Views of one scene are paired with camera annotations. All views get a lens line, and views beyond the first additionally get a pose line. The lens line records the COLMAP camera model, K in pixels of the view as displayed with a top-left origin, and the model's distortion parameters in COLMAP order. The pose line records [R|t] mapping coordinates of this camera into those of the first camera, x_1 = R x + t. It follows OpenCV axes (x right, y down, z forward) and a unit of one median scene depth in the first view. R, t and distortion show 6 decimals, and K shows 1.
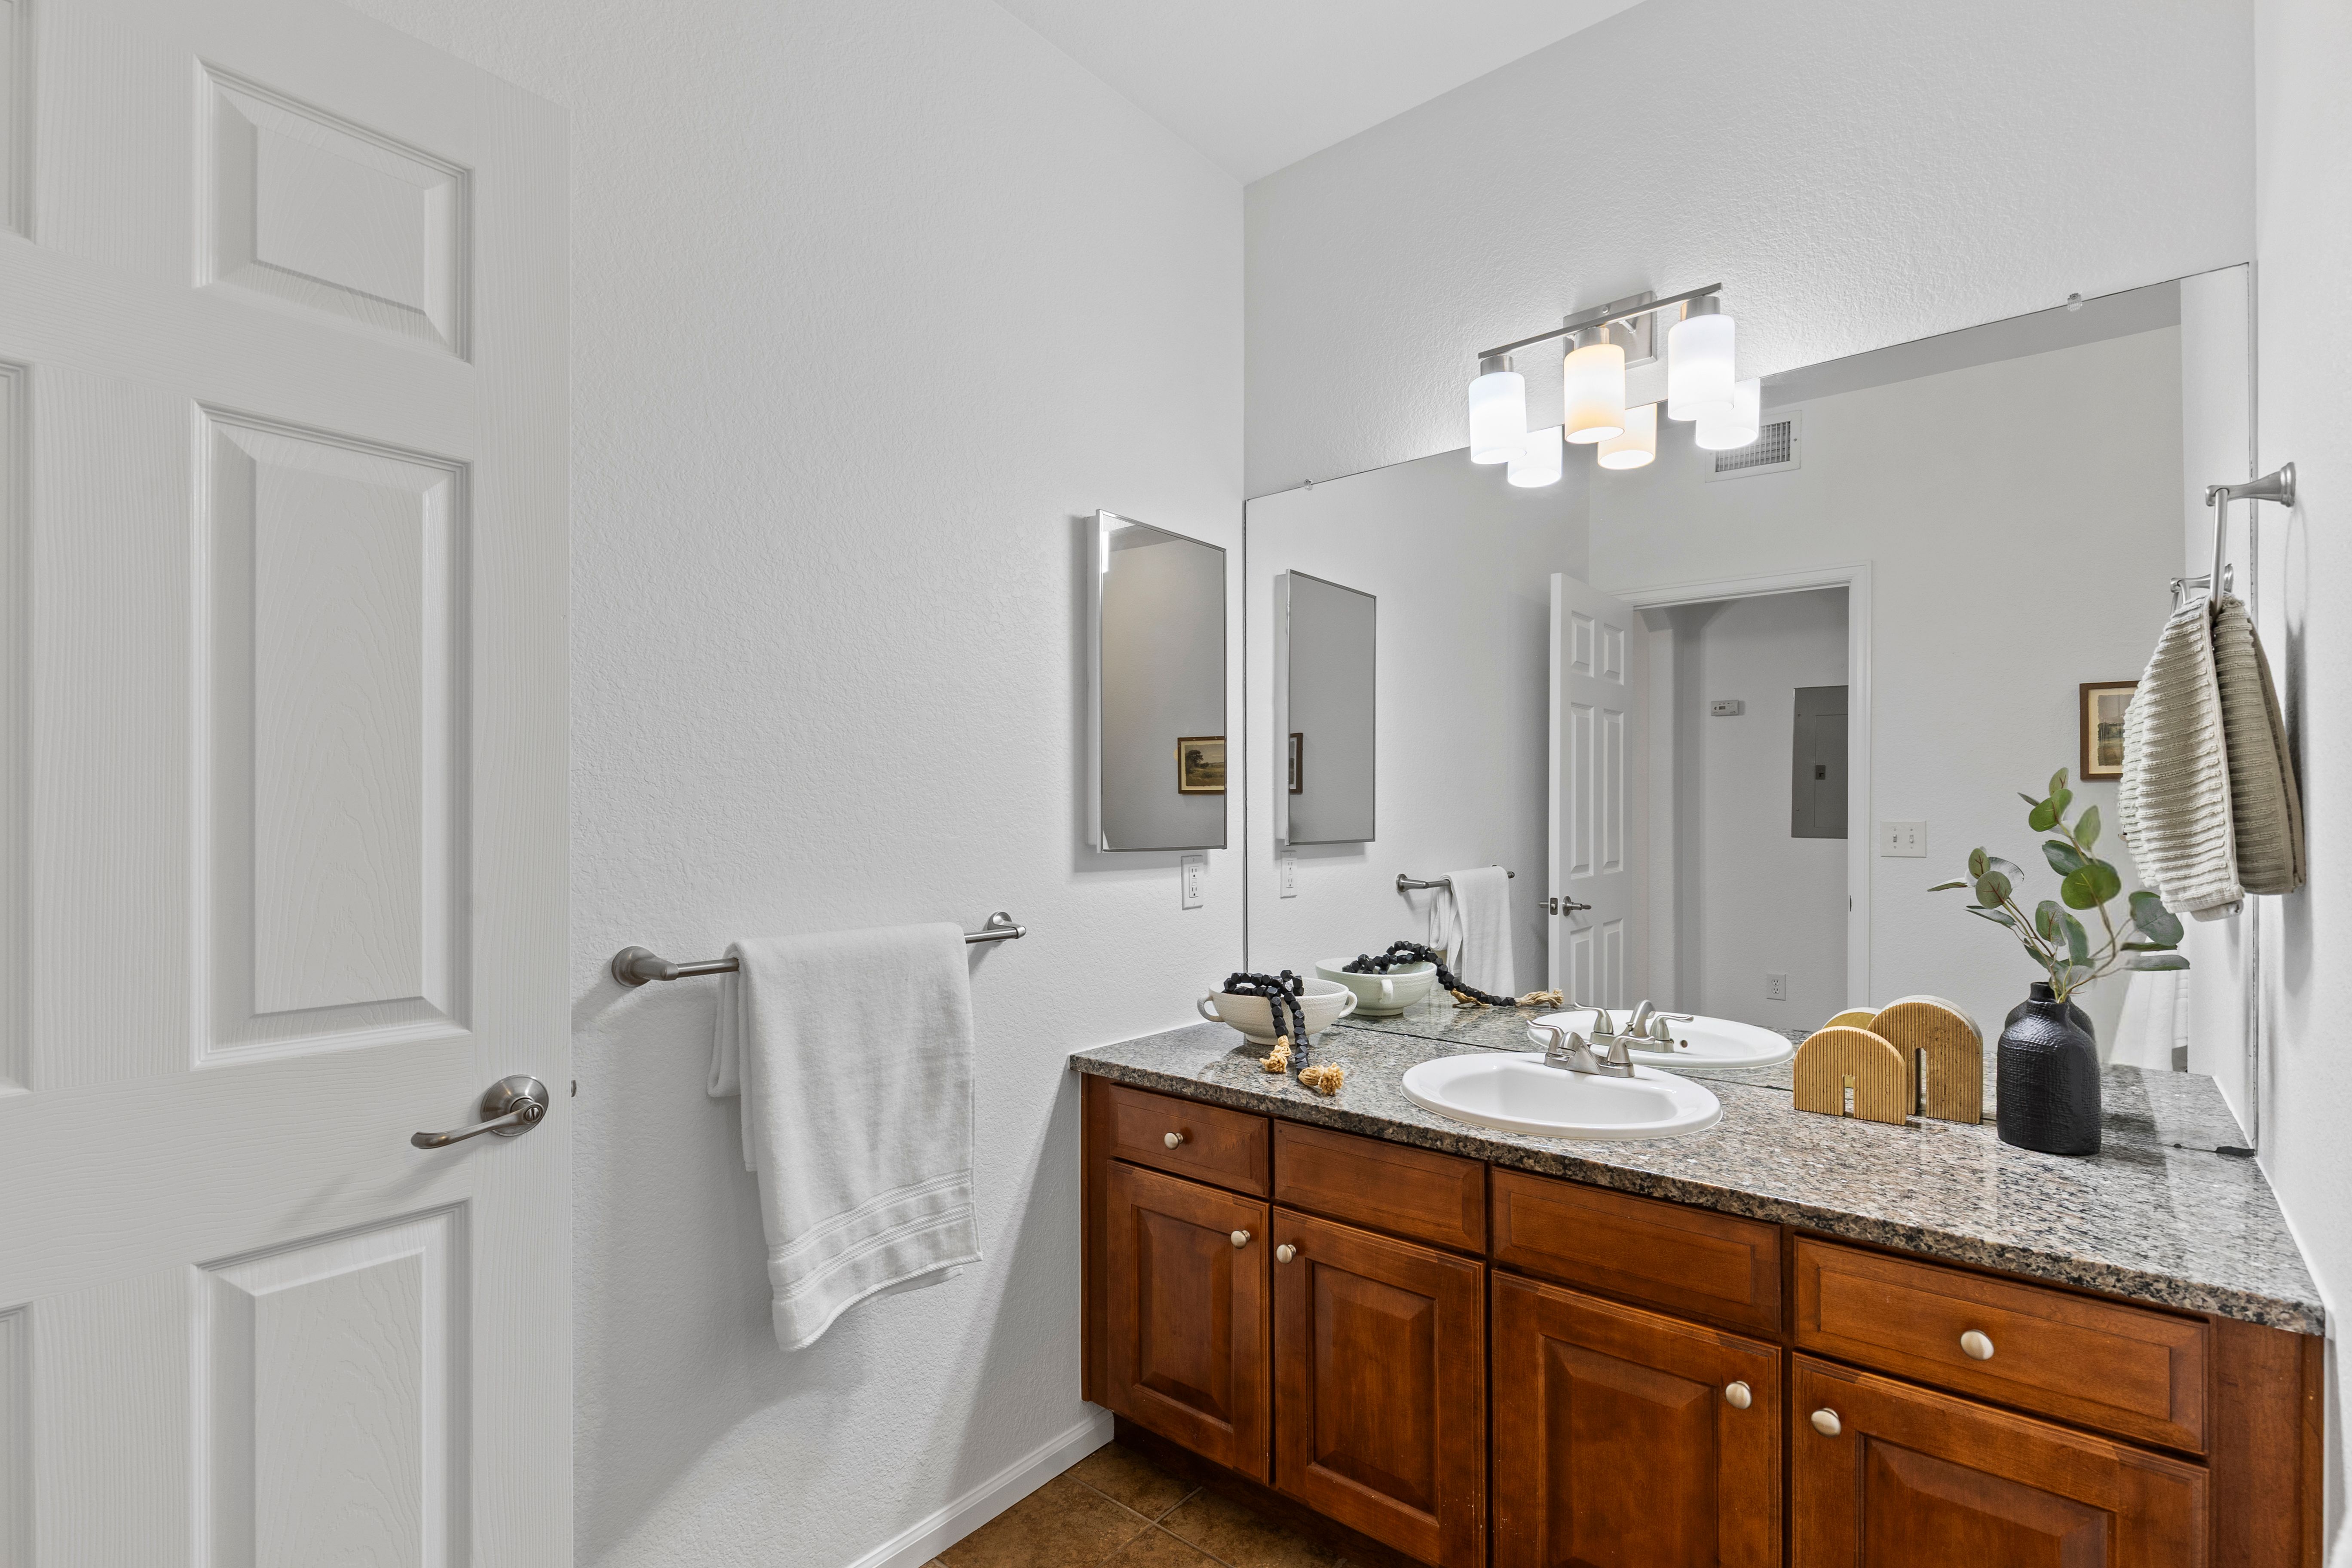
lens RADIAL K [[1072.7, 0, 1182.0], [0, 1072.7, 812.2], [0, 0, 1]] dist [0.001074, 0.000693]
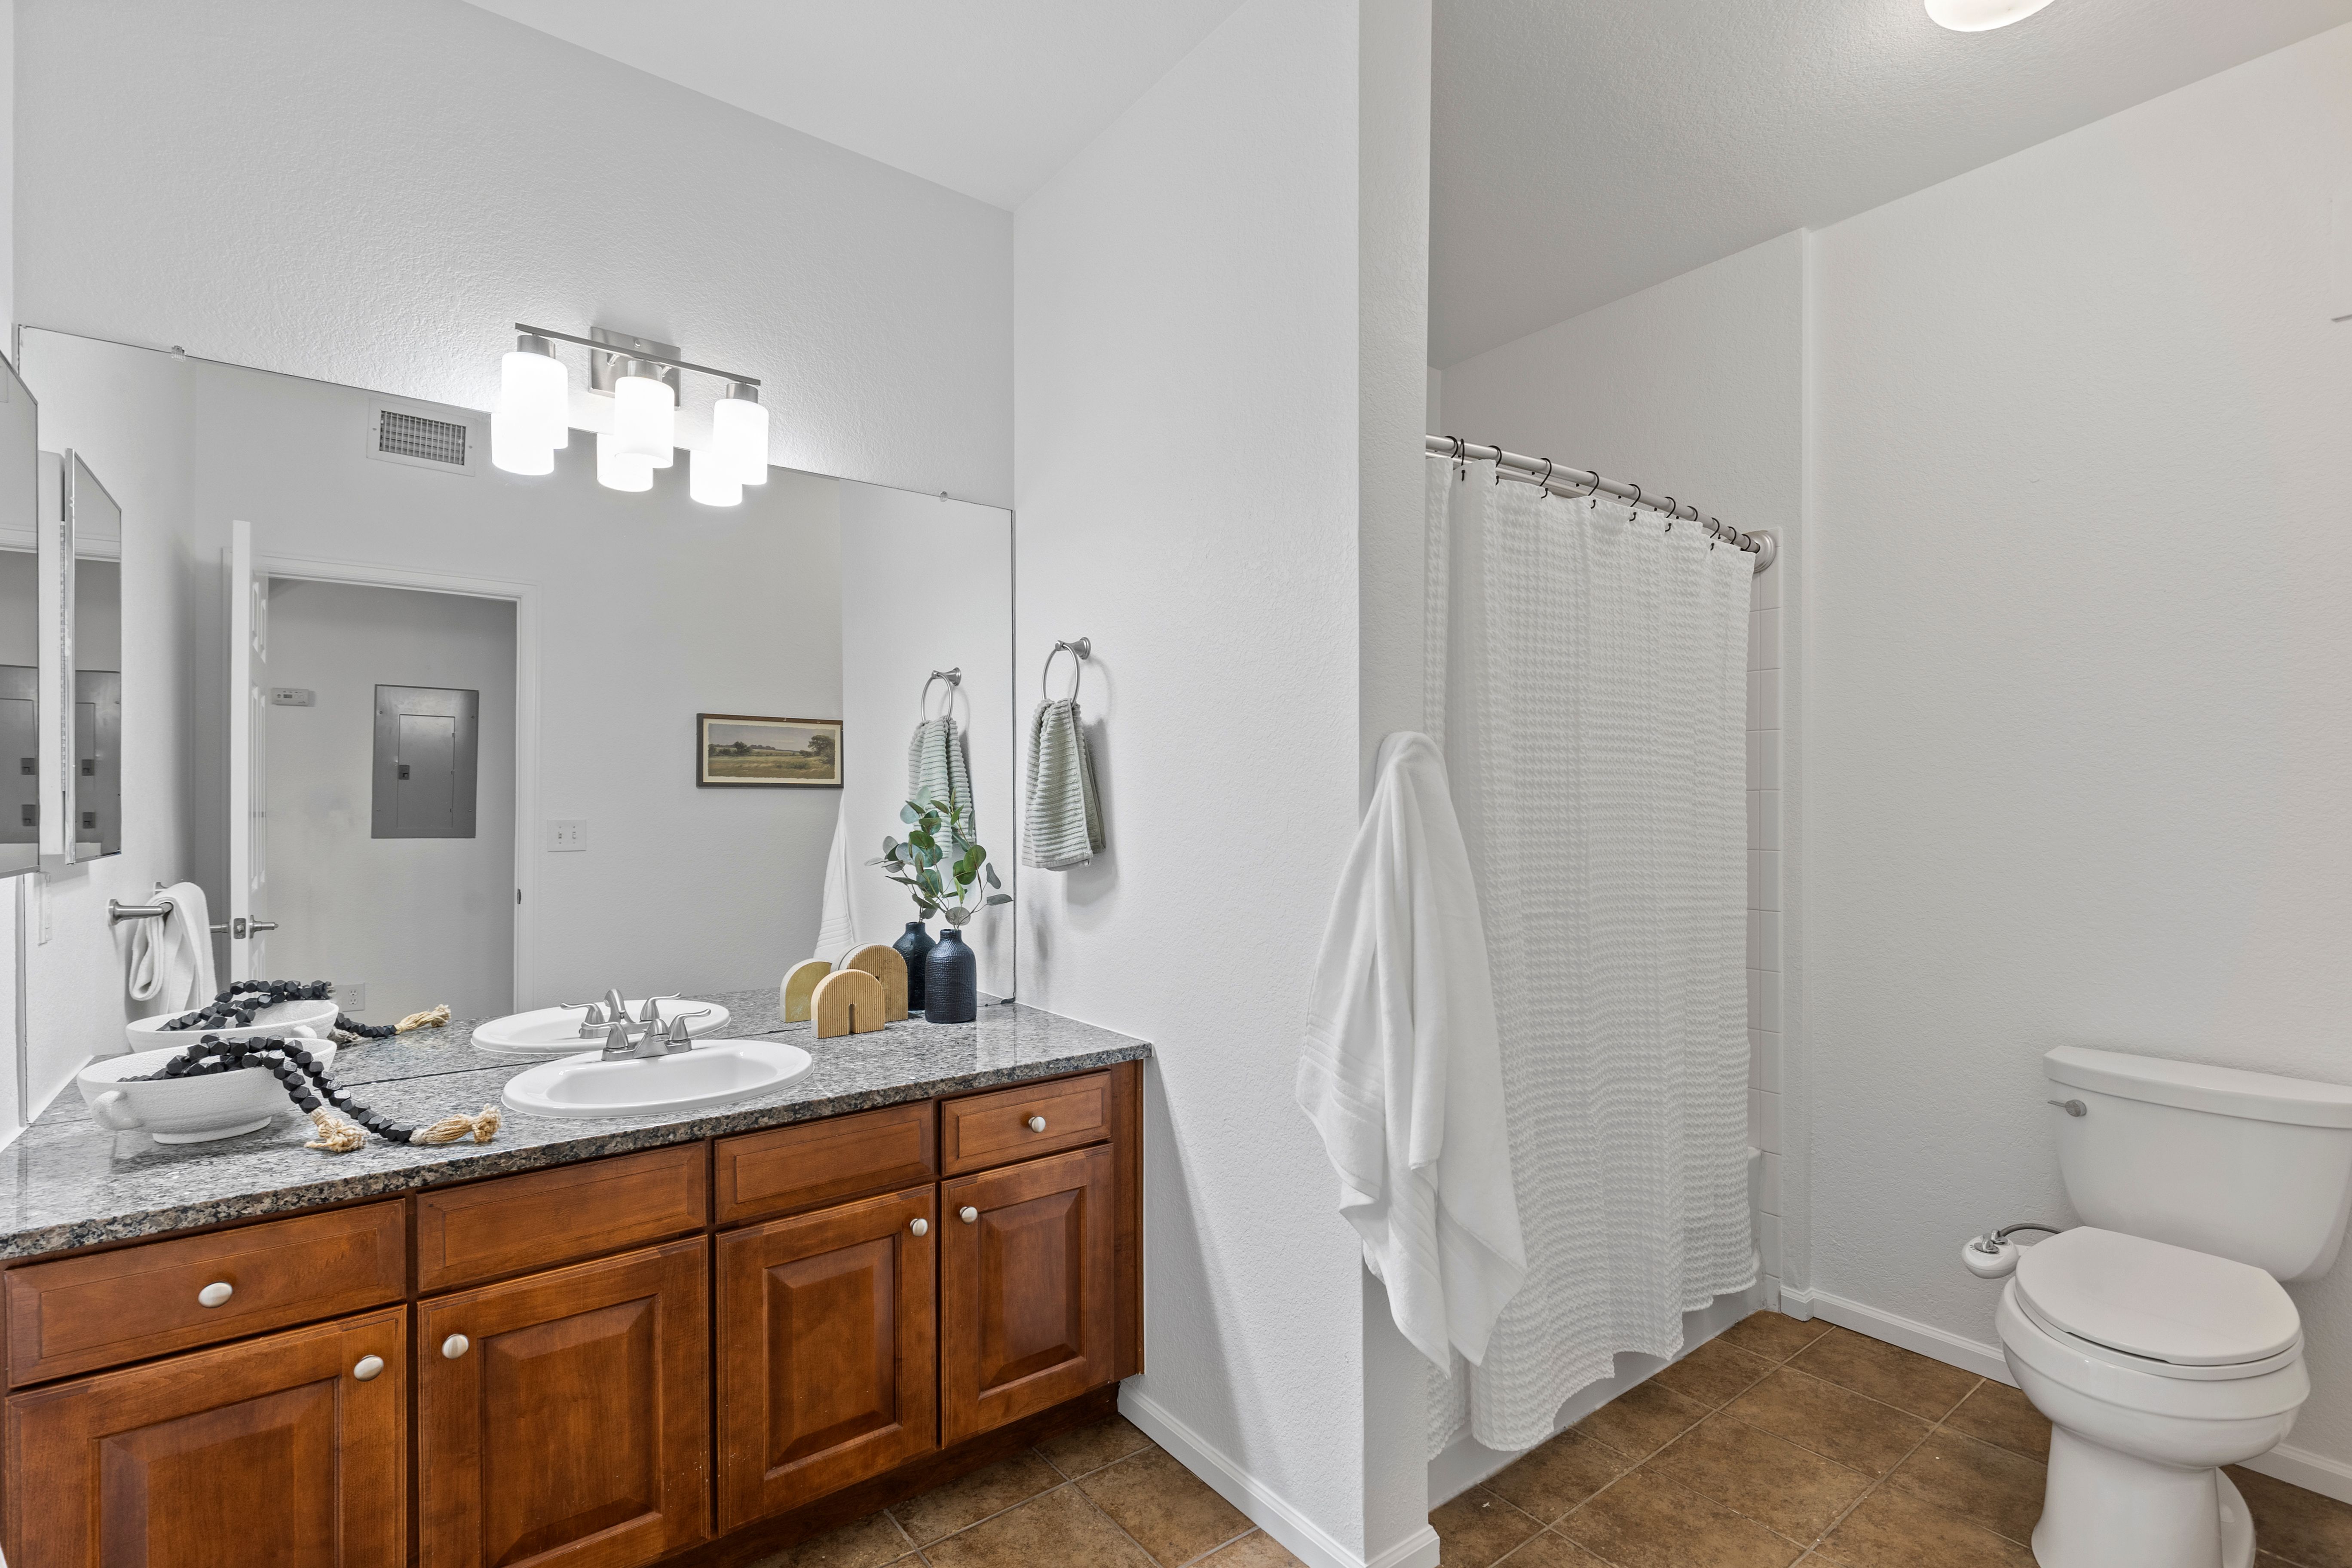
lens RADIAL K [[1048.2, 0, 1167.8], [0, 1048.2, 810.5], [0, 0, 1]] dist [0.002858, 0.000352]
pose [[0.235089, 0.001092, 0.971973, -0.624431], [0.000796, 0.999999, -0.001316, -0.001569], [-0.971974, 0.001084, 0.235088, 0.302180]]
